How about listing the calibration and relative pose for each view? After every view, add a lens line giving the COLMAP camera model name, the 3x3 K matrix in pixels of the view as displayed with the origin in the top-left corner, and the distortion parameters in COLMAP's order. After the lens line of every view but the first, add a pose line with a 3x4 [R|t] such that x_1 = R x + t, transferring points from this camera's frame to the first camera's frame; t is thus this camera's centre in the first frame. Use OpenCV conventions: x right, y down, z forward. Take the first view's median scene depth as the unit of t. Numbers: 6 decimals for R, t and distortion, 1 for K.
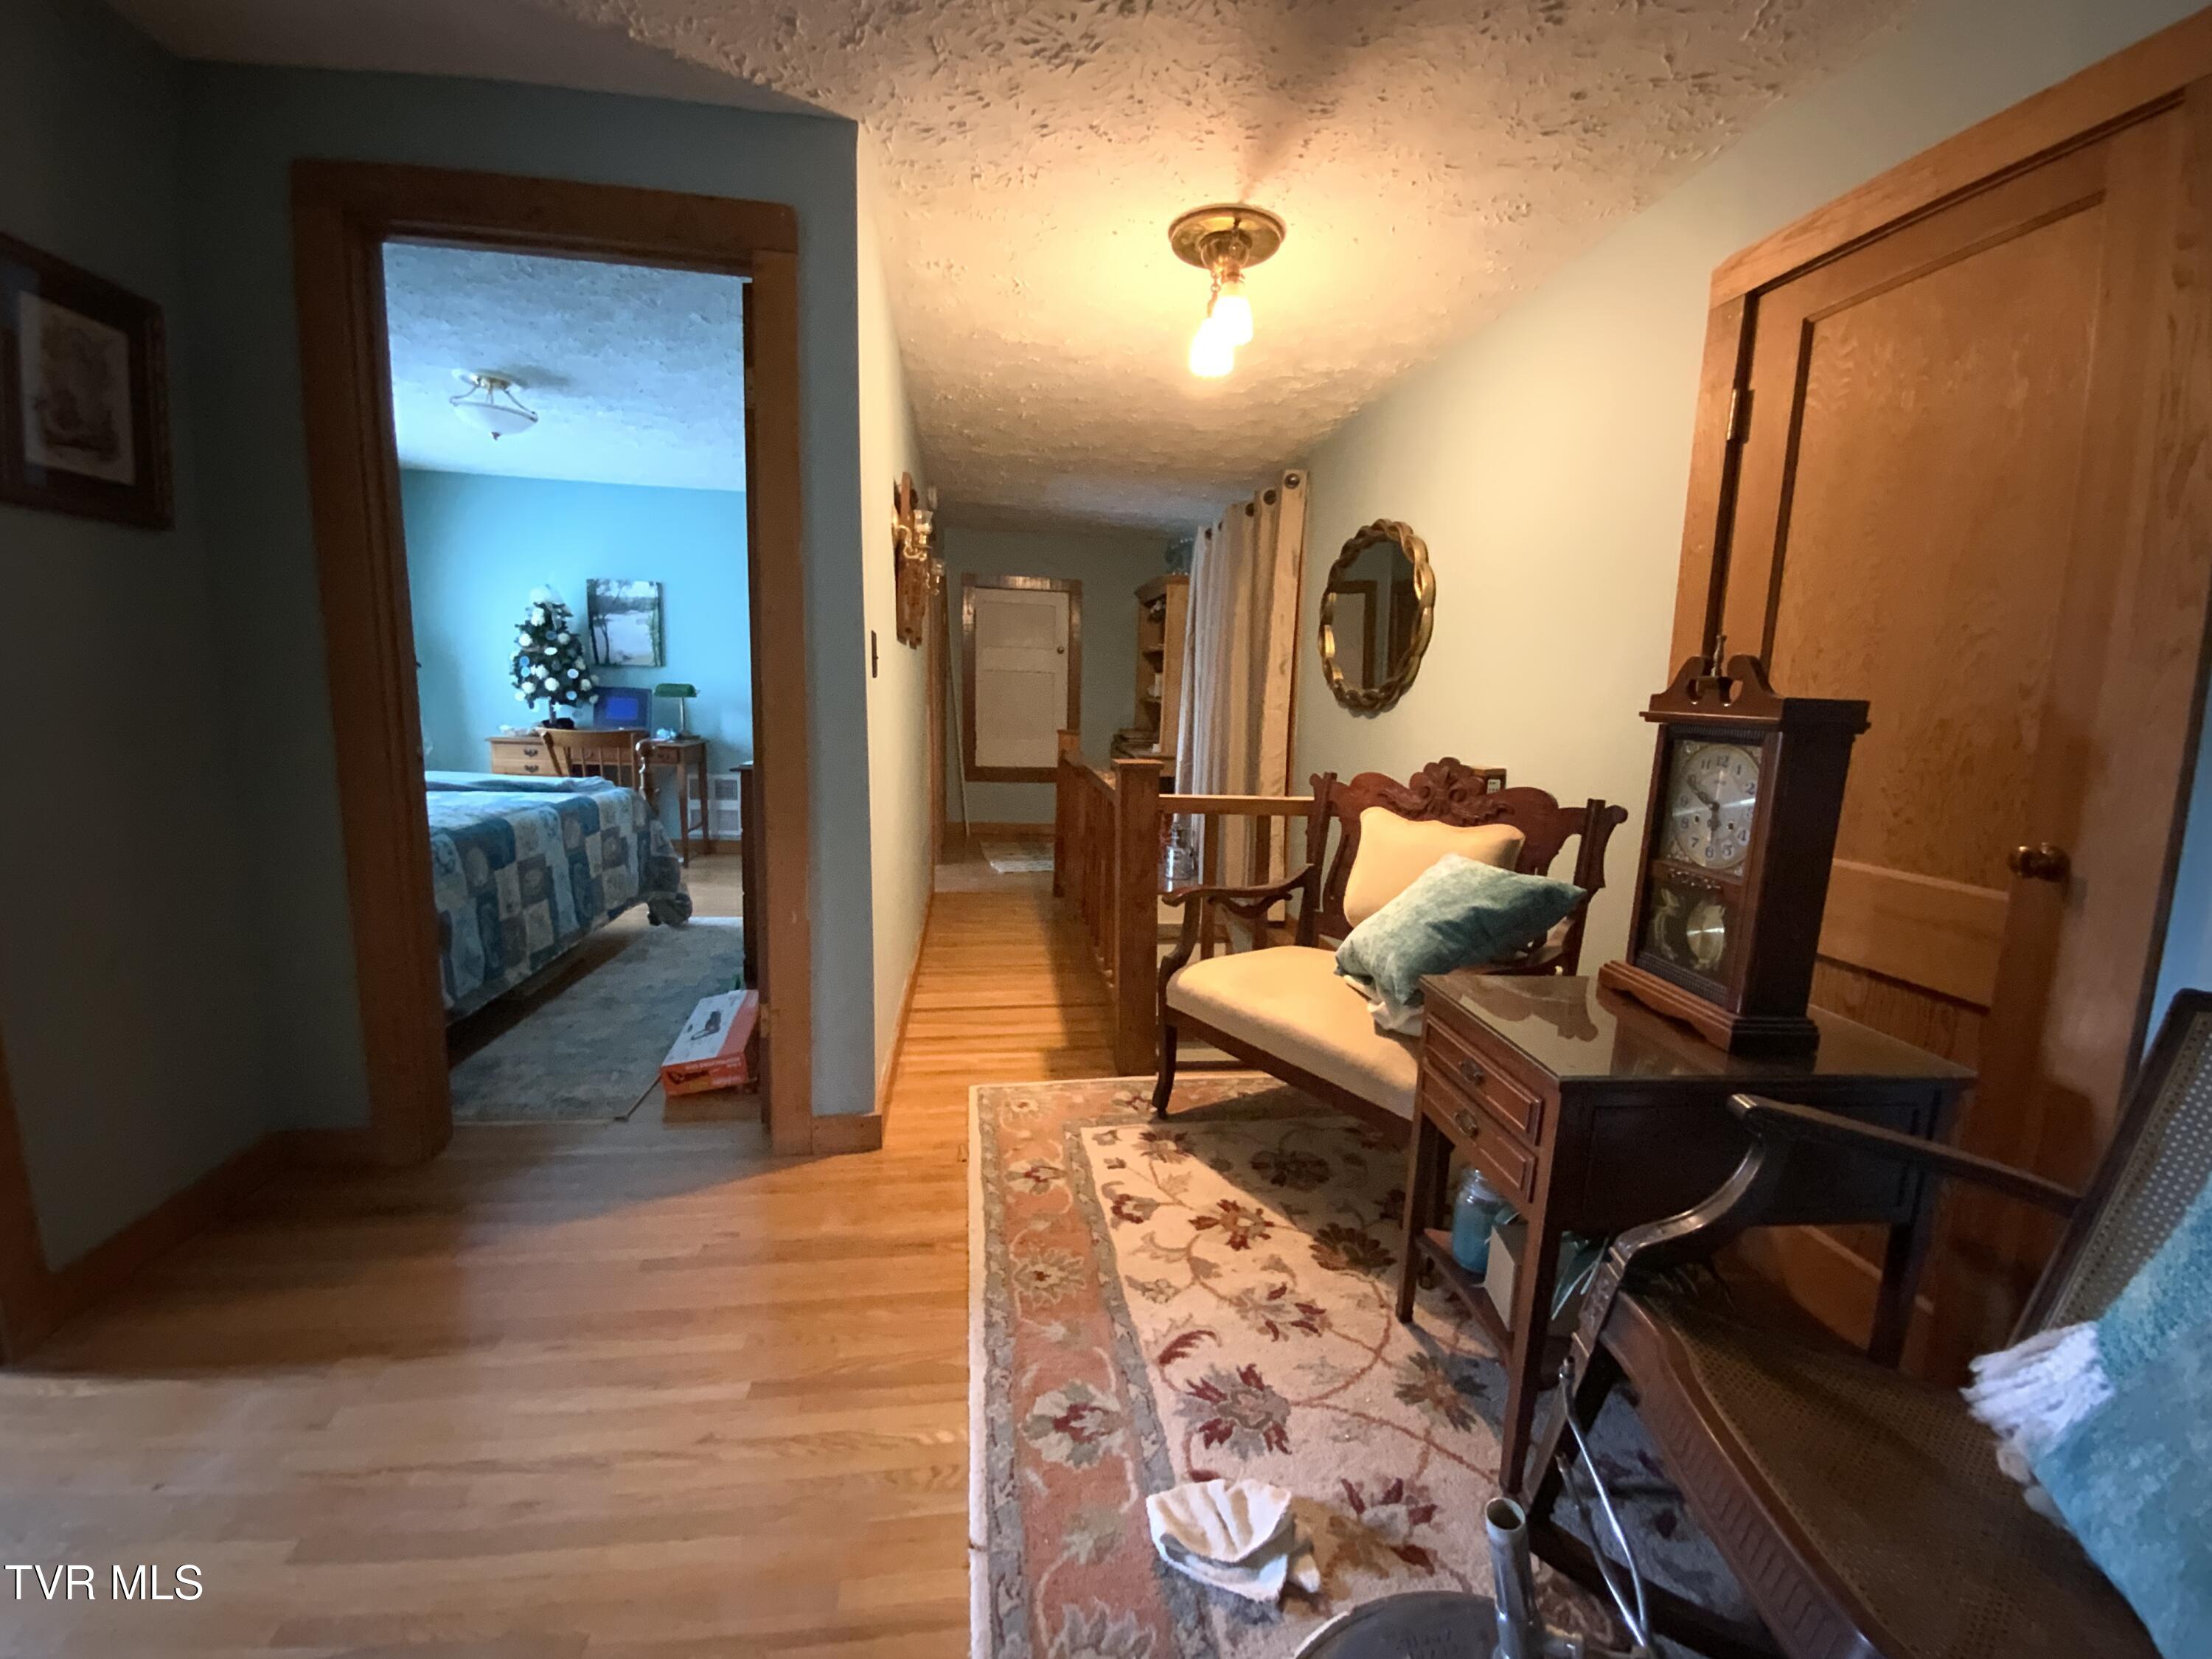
lens RADIAL K [[901.8, 0, 1106.0], [0, 901.8, 829.5], [0, 0, 1]] dist [0.022947, -0.017943]
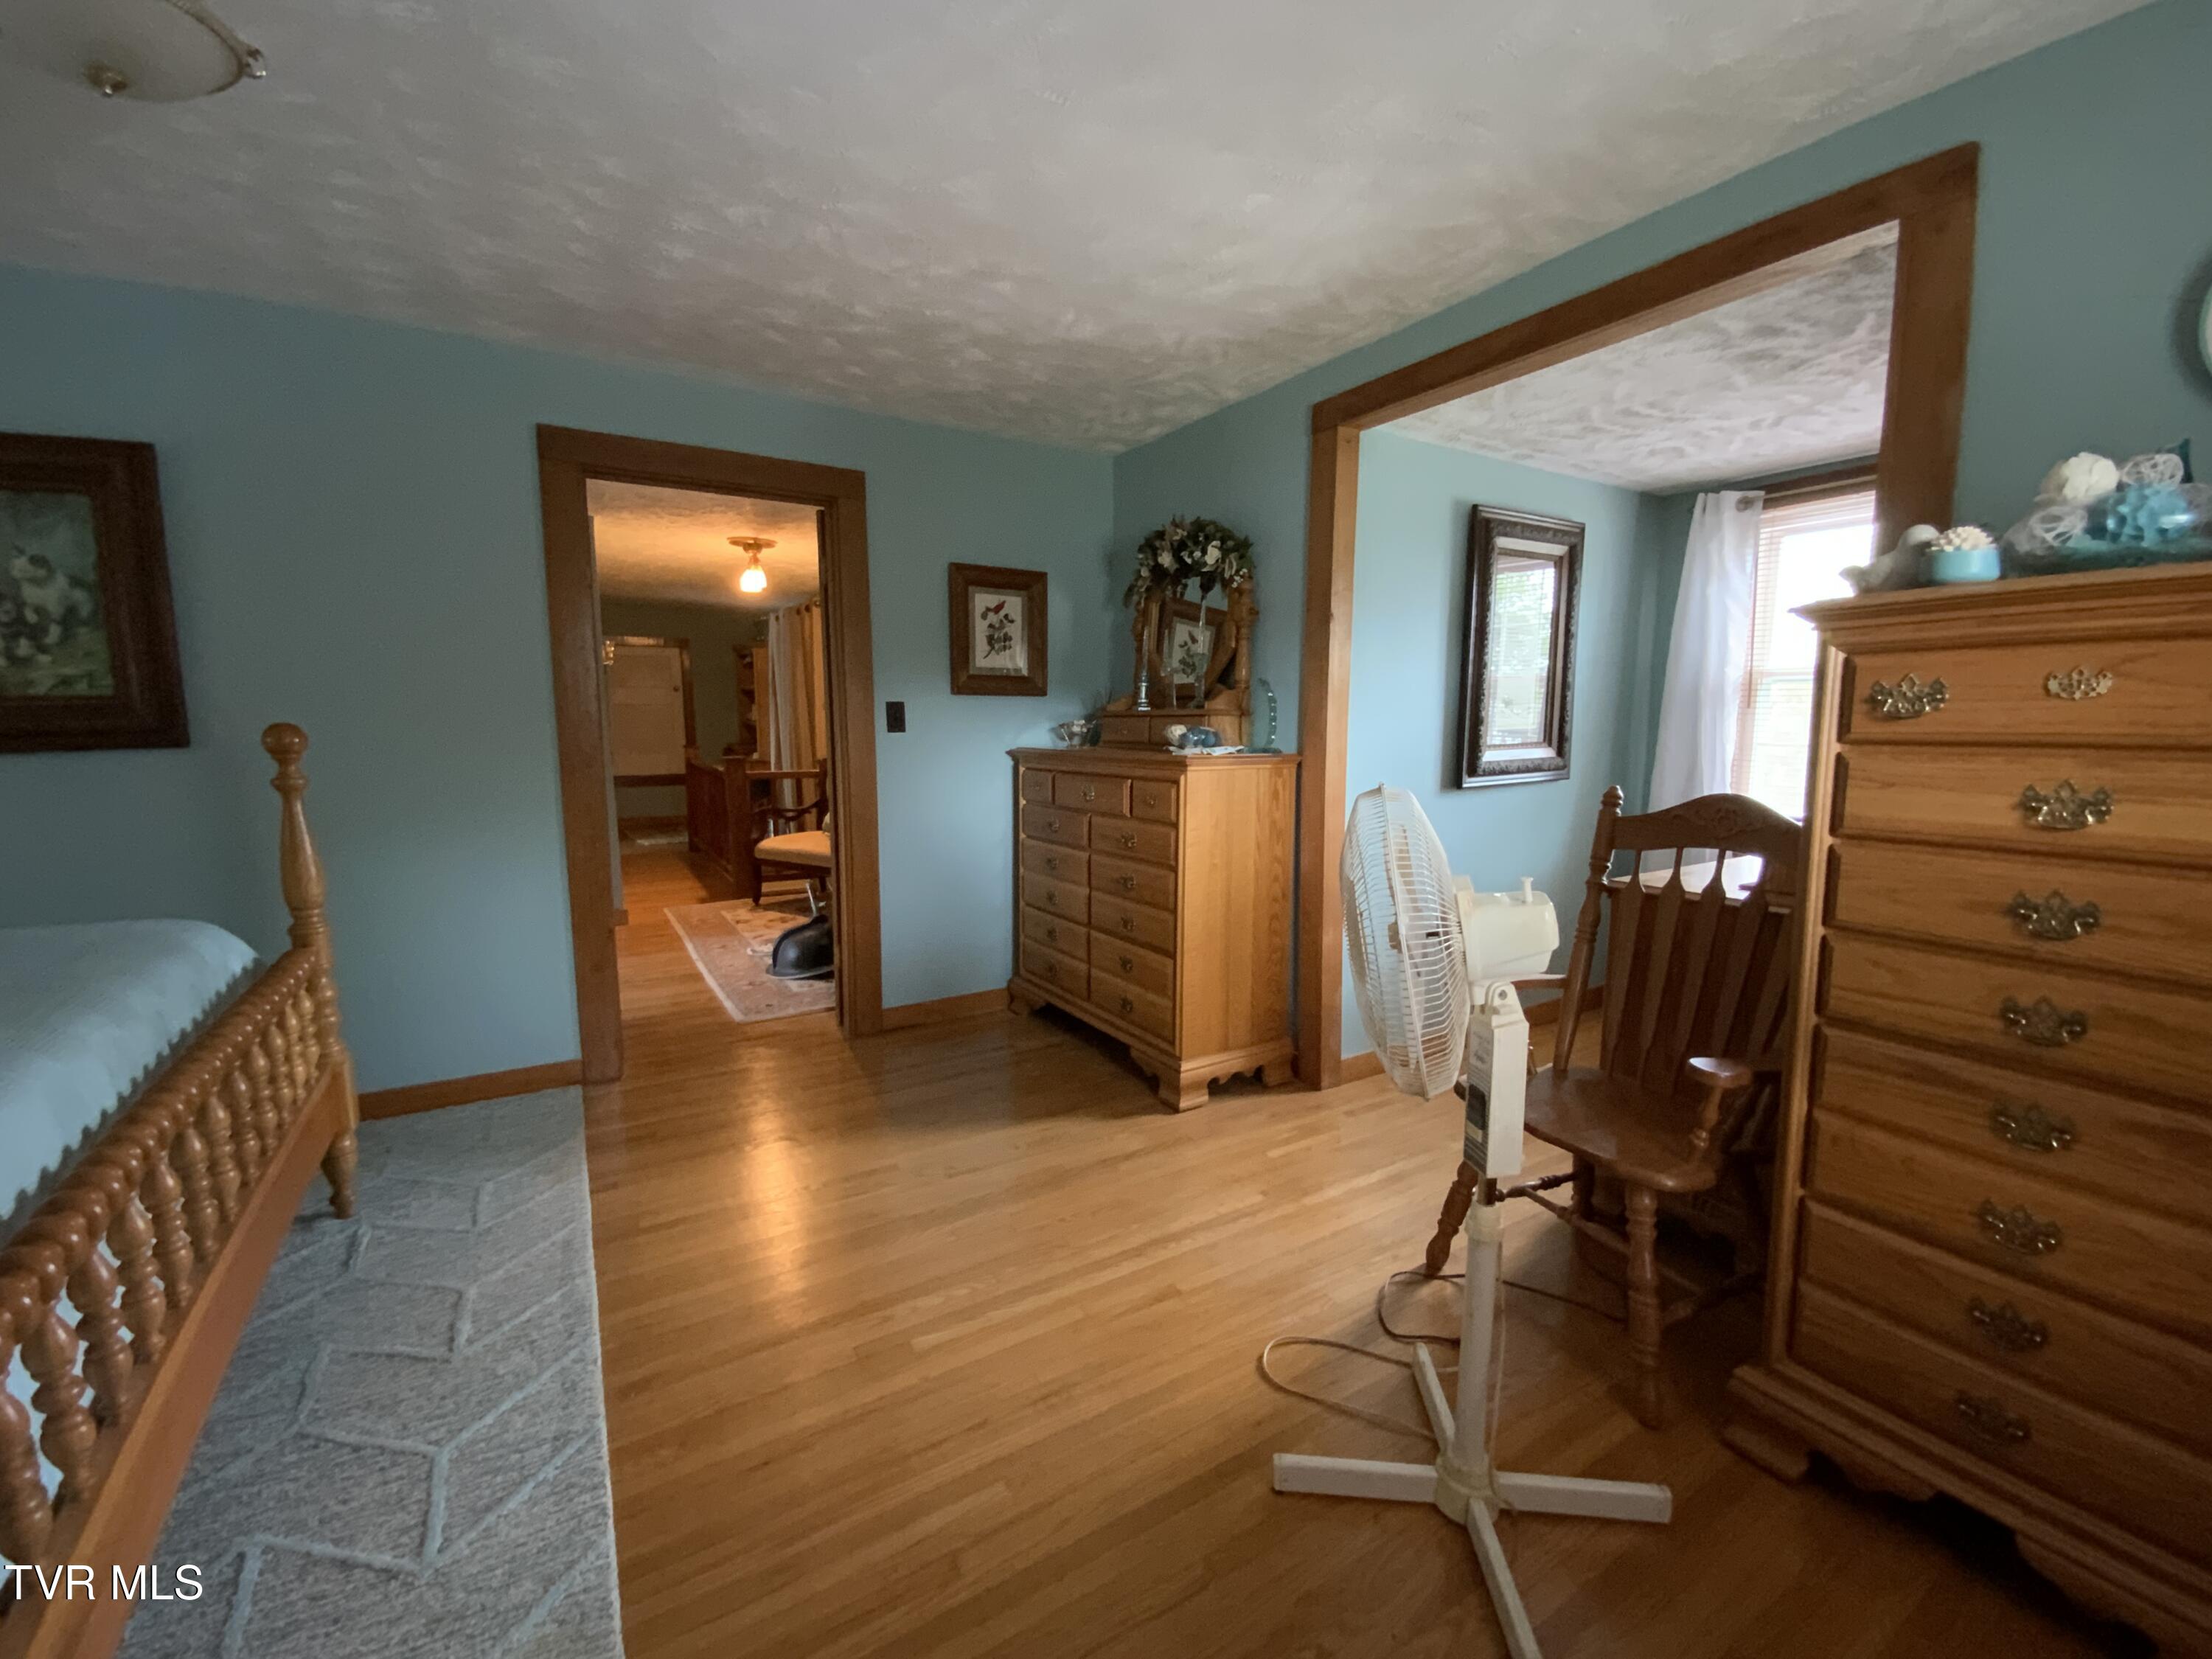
lens RADIAL K [[901.8, 0, 1106.0], [0, 901.8, 829.5], [0, 0, 1]] dist [0.022947, -0.017943]
pose [[0.918894, -0.081994, 0.385889, 0.001331], [0.087259, 0.996178, 0.003883, 0.076575], [-0.384732, 0.030104, 0.922537, -0.594657]]
